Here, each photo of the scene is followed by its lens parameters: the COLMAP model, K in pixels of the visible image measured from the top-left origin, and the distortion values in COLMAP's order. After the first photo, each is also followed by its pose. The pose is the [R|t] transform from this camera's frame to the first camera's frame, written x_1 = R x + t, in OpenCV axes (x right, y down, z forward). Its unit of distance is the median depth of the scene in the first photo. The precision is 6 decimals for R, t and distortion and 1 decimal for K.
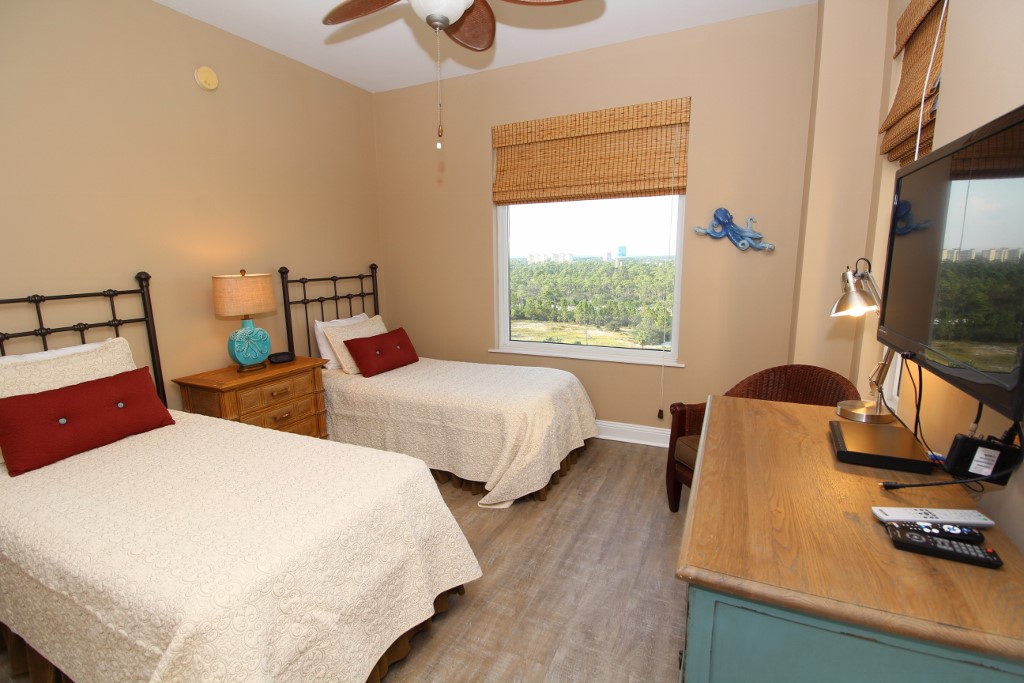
lens RADIAL K [[473.4, 0, 506.1], [0, 473.4, 345.7], [0, 0, 1]] dist [-0.016401, -0.003665]
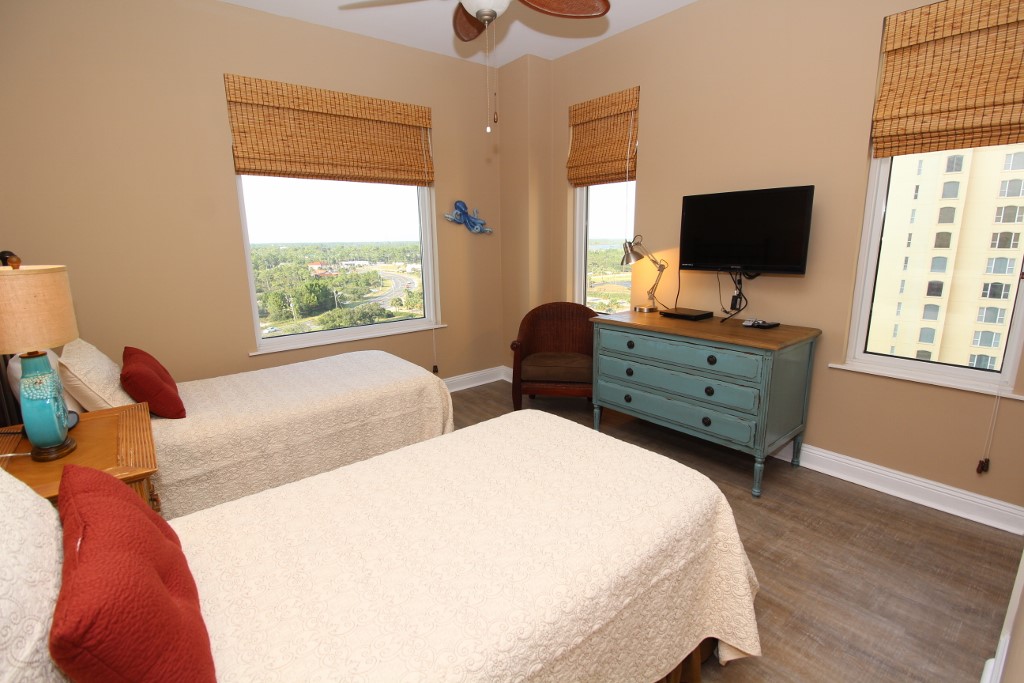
lens RADIAL K [[473.4, 0, 506.2], [0, 473.4, 345.8], [0, 0, 1]] dist [-0.016401, -0.003665]
pose [[0.426901, -0.190679, 0.883967, -0.781767], [0.172251, 0.976765, 0.127509, -0.043241], [-0.887741, 0.097830, 0.449827, 0.343760]]
